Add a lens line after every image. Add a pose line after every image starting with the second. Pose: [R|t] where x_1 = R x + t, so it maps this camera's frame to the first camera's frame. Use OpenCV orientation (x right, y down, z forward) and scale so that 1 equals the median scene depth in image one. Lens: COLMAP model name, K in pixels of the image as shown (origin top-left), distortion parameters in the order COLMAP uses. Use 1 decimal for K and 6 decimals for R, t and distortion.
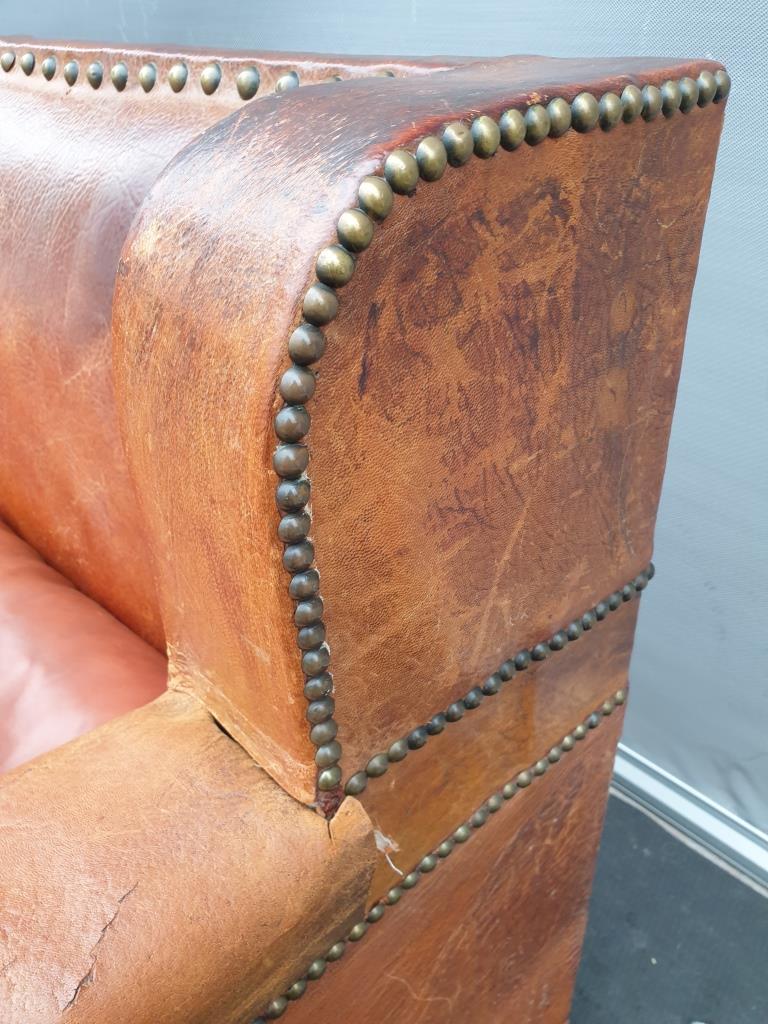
lens RADIAL K [[773.8, 0, 384.0], [0, 773.8, 512.0], [0, 0, 1]] dist [-0.006688, -0.001388]
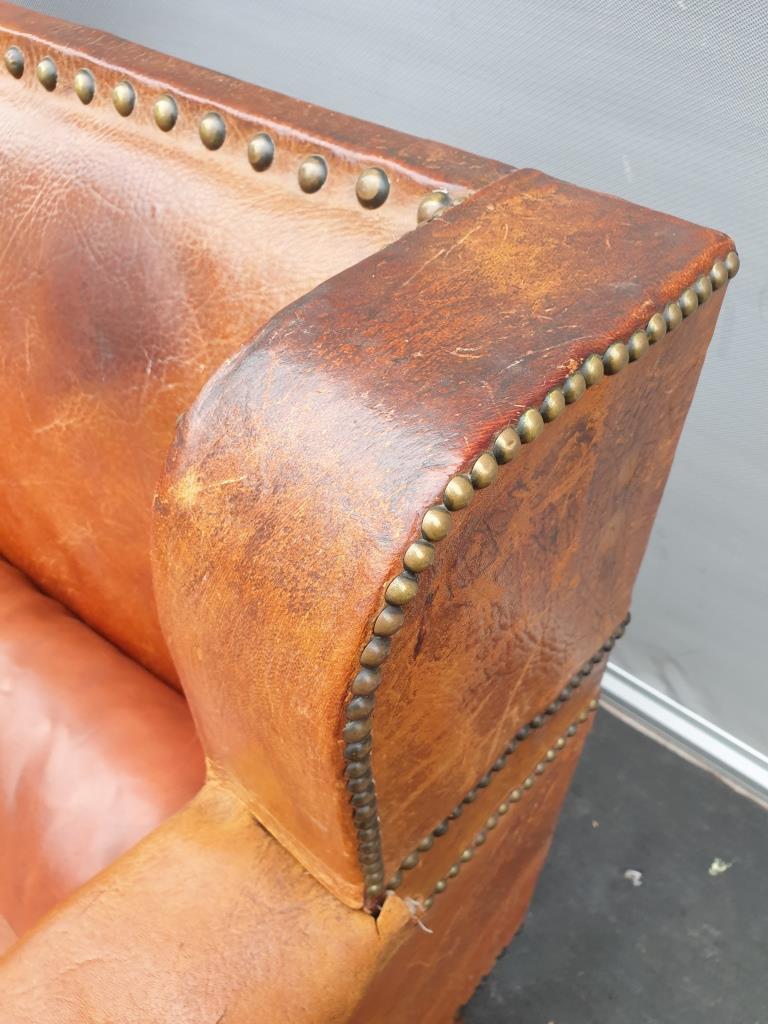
lens RADIAL K [[773.8, 0, 384.0], [0, 773.8, 512.0], [0, 0, 1]] dist [-0.006688, -0.001388]
pose [[0.994335, -0.062906, 0.085676, -0.118261], [0.042968, 0.975155, 0.217315, -0.450834], [-0.097218, -0.212403, 0.972334, -0.012123]]
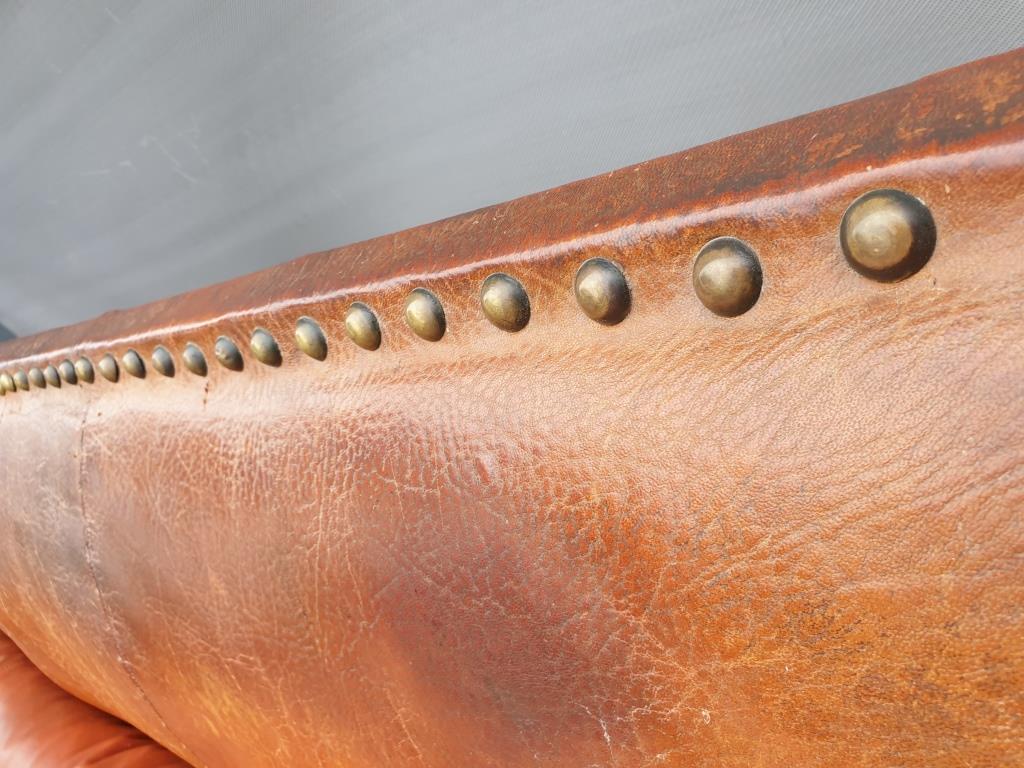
lens RADIAL K [[773.8, 0, 558.7], [0, 773.8, 361.2], [0, 0, 1]] dist [-0.006688, -0.001388]
pose [[0.826598, -0.557435, -0.077472, -0.189153], [0.554305, 0.830198, -0.059308, -0.700692], [0.097378, 0.006081, 0.995229, 0.725833]]
